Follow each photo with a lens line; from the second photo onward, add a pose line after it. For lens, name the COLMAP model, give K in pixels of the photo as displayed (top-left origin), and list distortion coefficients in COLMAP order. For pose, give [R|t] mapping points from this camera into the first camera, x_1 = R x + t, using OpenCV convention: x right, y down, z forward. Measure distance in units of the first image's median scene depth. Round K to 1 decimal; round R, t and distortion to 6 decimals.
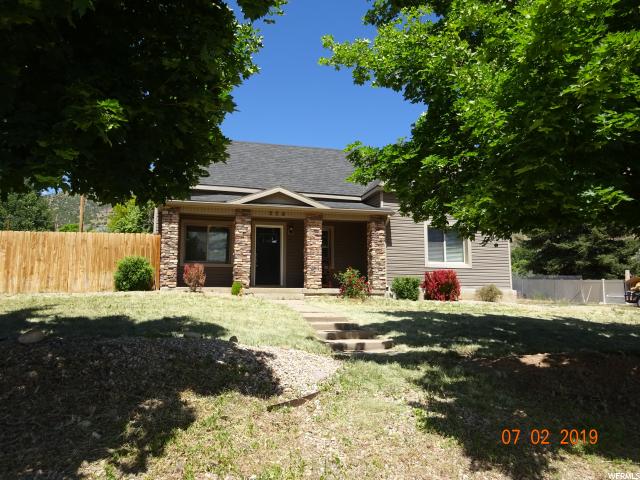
lens RADIAL K [[461.4, 0, 320.0], [0, 461.4, 240.0], [0, 0, 1]] dist [-0.007813, -0.001993]
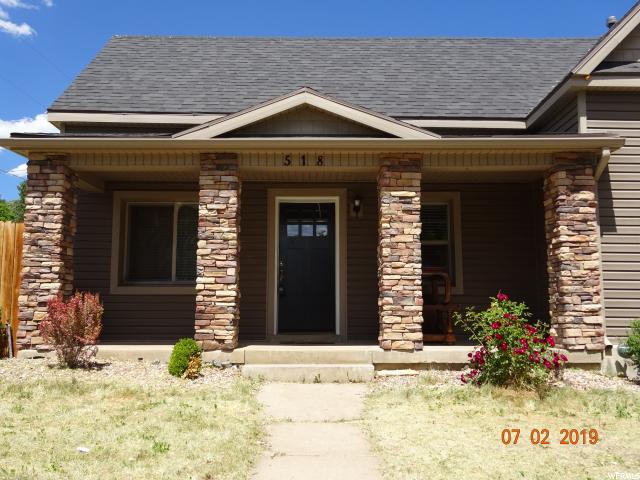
lens RADIAL K [[604.9, 0, 320.0], [0, 604.9, 240.0], [0, 0, 1]] dist [0.007551, 0.005840]
pose [[0.969643, -0.032638, -0.242338, 0.044891], [0.032069, 0.999466, -0.006297, 0.015046], [0.242414, -0.001666, 0.970172, 0.497365]]
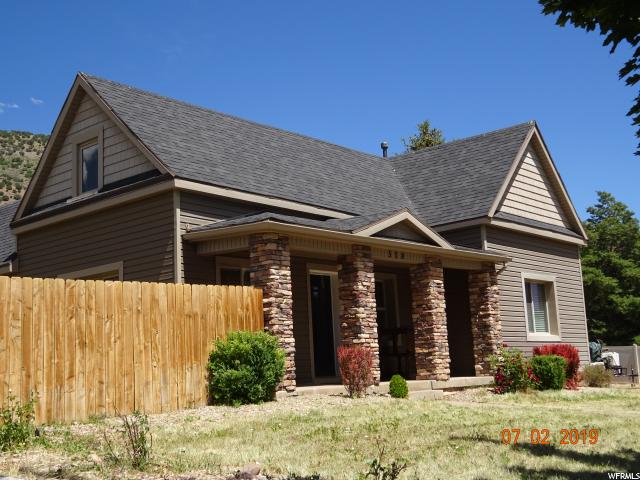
lens RADIAL K [[814.8, 0, 322.1], [0, 814.8, 251.9], [0, 0, 1]] dist [0.004779, -0.010118]
pose [[0.823573, 0.043827, 0.565515, -0.760715], [-0.025586, 0.998866, -0.040149, -0.017002], [-0.566633, 0.018597, 0.823760, 0.197486]]
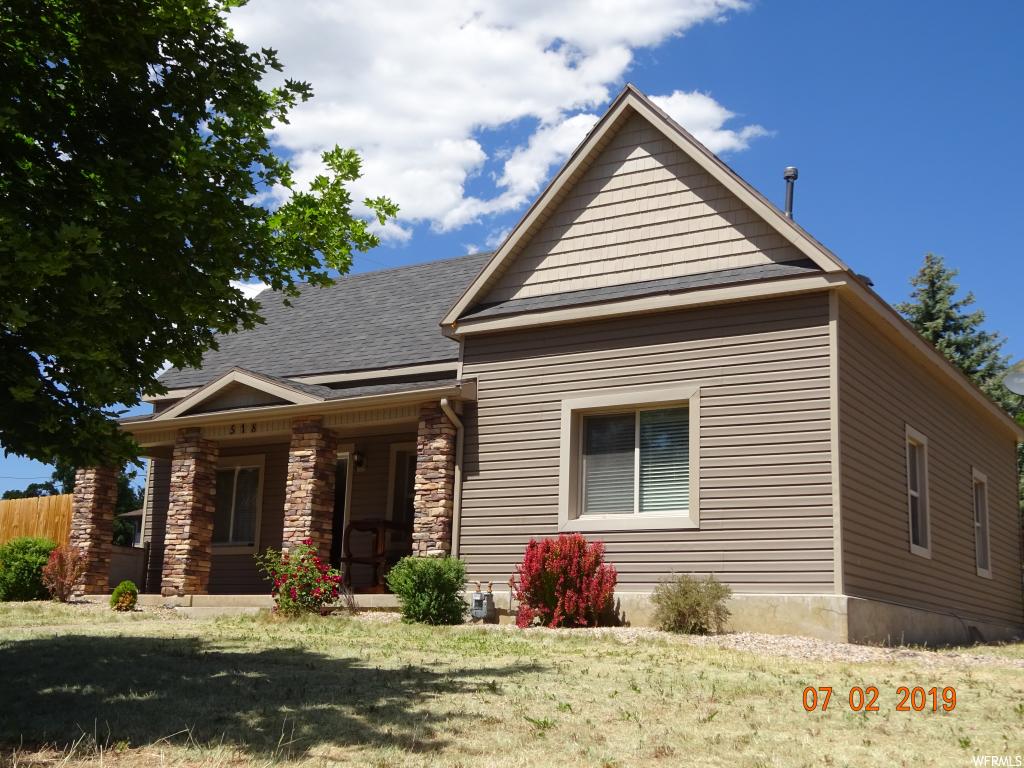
lens RADIAL K [[1216.4, 0, 512.0], [0, 1216.4, 384.0], [0, 0, 1]] dist [0.001284, -0.019185]
pose [[0.693076, -0.138358, -0.707462, 0.939856], [0.065164, 0.989415, -0.129661, 0.071114], [0.717914, 0.043764, 0.694755, 0.360228]]
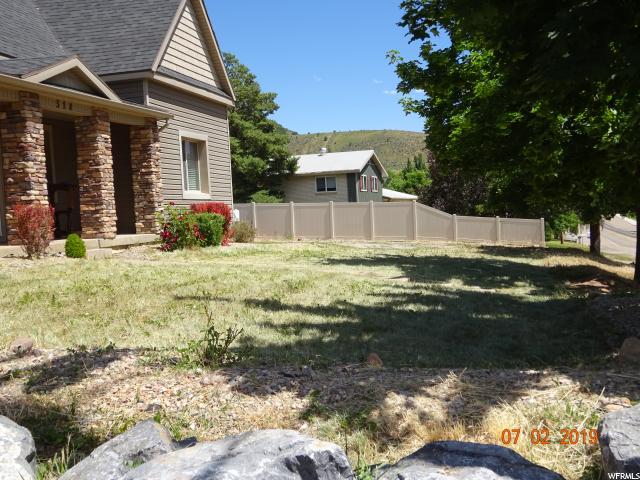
lens RADIAL K [[814.8, 0, 322.1], [0, 814.8, 251.9], [0, 0, 1]] dist [0.004779, -0.010118]
pose [[0.468988, -0.070254, 0.880406, -0.810672], [-0.065546, 0.991314, 0.114020, -0.015513], [-0.880769, -0.111181, 0.460310, 0.270957]]
